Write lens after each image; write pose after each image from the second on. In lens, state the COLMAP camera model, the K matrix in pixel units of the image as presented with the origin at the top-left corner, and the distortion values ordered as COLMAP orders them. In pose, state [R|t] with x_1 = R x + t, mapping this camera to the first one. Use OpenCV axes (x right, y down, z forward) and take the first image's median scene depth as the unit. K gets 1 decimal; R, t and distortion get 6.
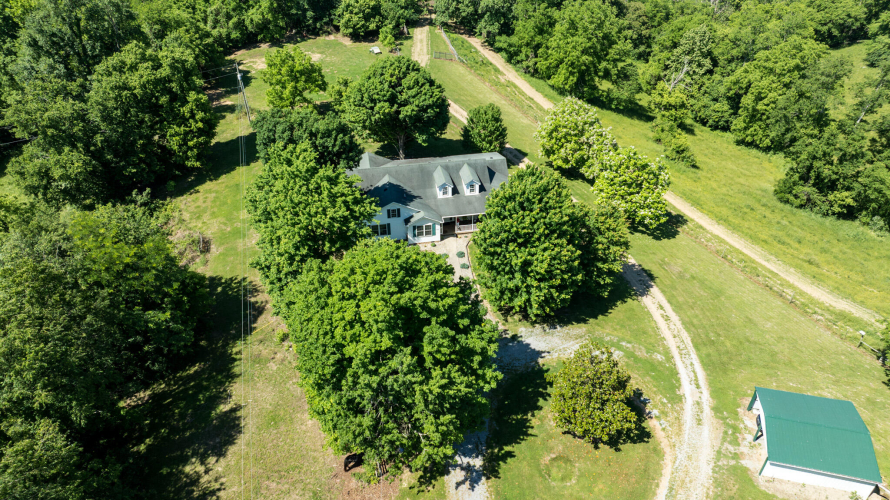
lens RADIAL K [[622.4, 0, 443.5], [0, 622.4, 250.7], [0, 0, 1]] dist [-0.037005, 0.043157]
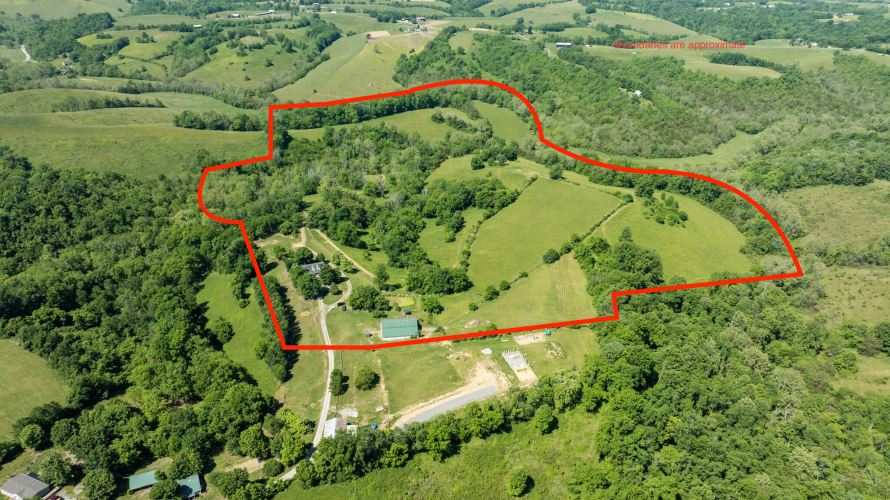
lens RADIAL K [[622.4, 0, 444.2], [0, 622.4, 246.0], [0, 0, 1]] dist [-0.037005, 0.043157]
pose [[0.971936, -0.094446, 0.215454, -0.028927], [0.129710, 0.979222, -0.155883, 0.499935], [-0.196255, 0.179455, 0.963992, -3.230368]]
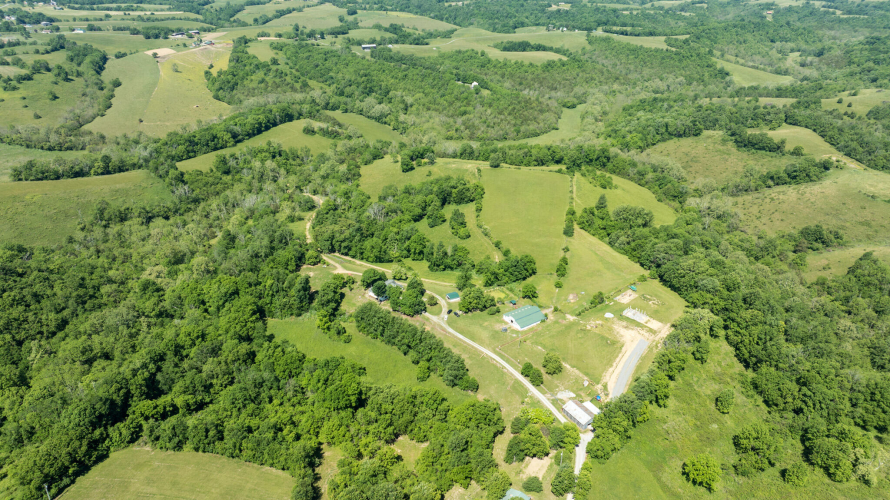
lens RADIAL K [[622.4, 0, 441.7], [0, 622.4, 253.2], [0, 0, 1]] dist [-0.037005, 0.043157]
pose [[0.768559, -0.286944, 0.571822, -1.846793], [0.378566, 0.924485, -0.044900, 0.029709], [-0.515757, 0.250981, 0.819148, -2.640746]]
